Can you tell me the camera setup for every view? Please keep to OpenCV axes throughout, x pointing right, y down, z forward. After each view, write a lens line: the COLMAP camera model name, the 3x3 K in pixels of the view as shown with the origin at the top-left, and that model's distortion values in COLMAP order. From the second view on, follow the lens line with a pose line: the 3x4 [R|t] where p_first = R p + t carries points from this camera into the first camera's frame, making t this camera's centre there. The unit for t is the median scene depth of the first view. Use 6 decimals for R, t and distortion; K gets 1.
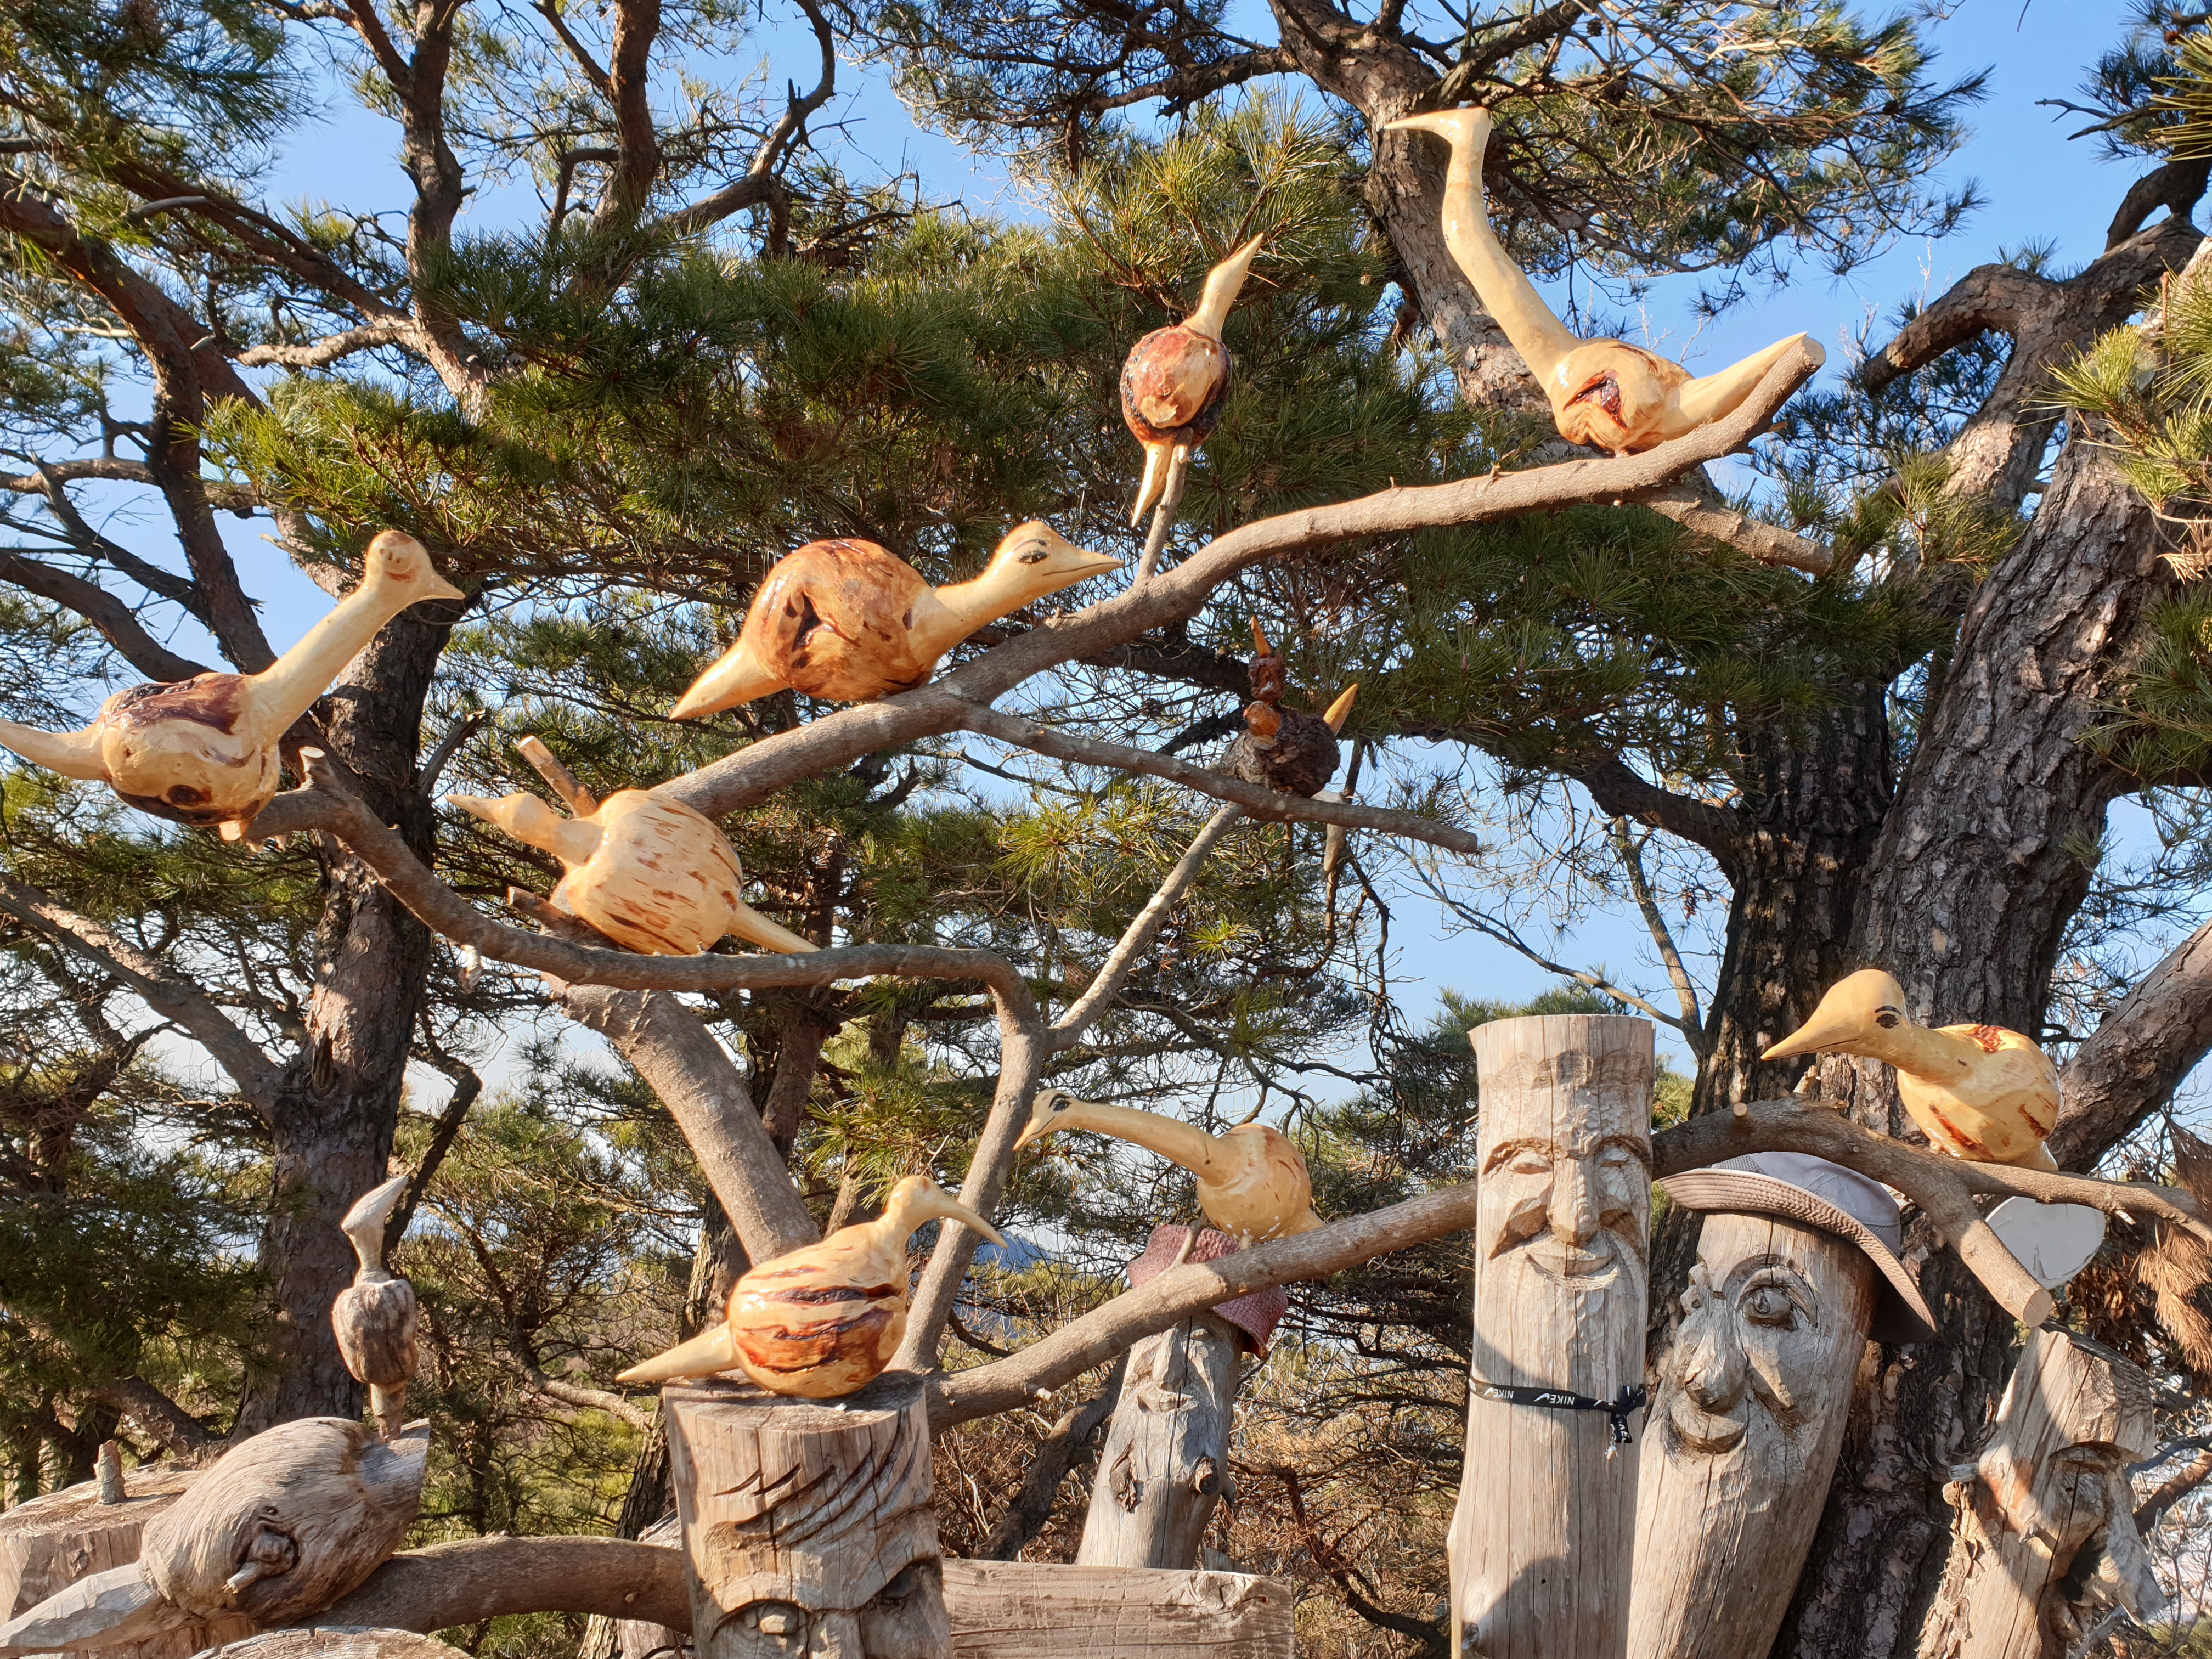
lens RADIAL K [[1768.5, 0, 1105.4], [0, 1768.5, 799.0], [0, 0, 1]] dist [0.000902, -0.007477]
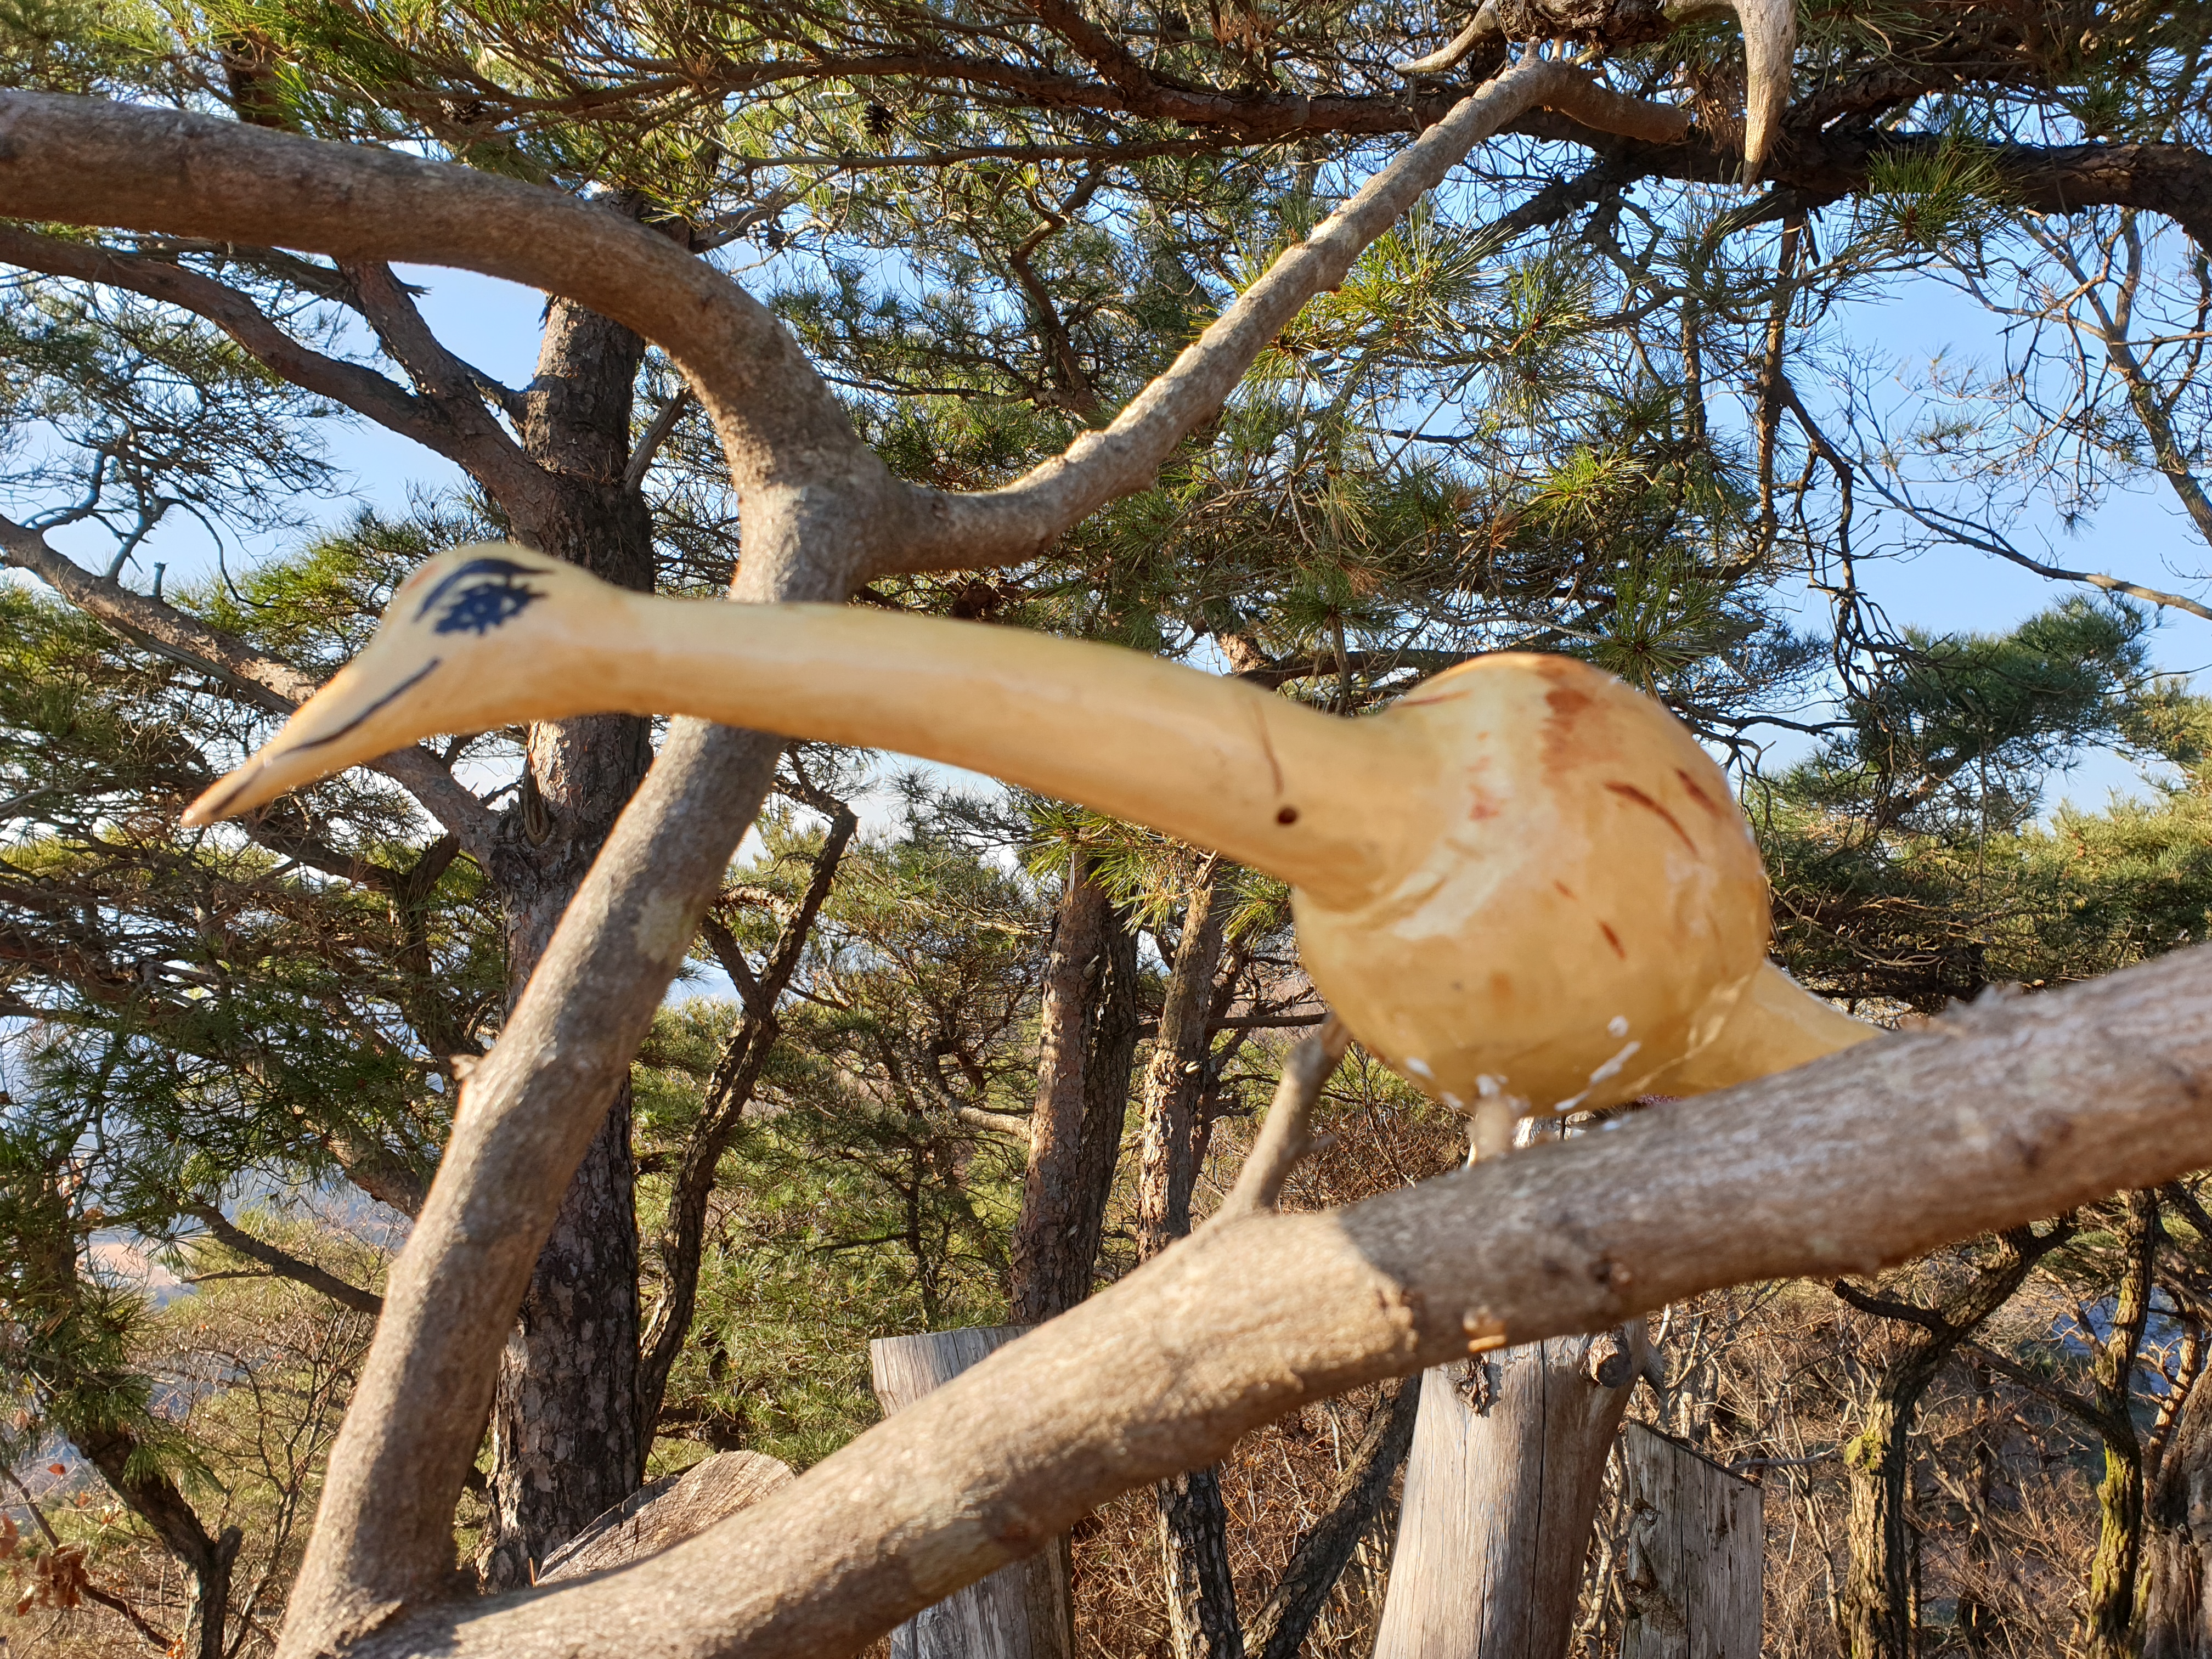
lens RADIAL K [[1768.5, 0, 1105.4], [0, 1768.5, 799.0], [0, 0, 1]] dist [0.000902, -0.007477]
pose [[0.967588, -0.086709, -0.237180, 0.015206], [0.124679, 0.980782, 0.150076, 0.027600], [0.219609, -0.174783, 0.959803, 0.129203]]
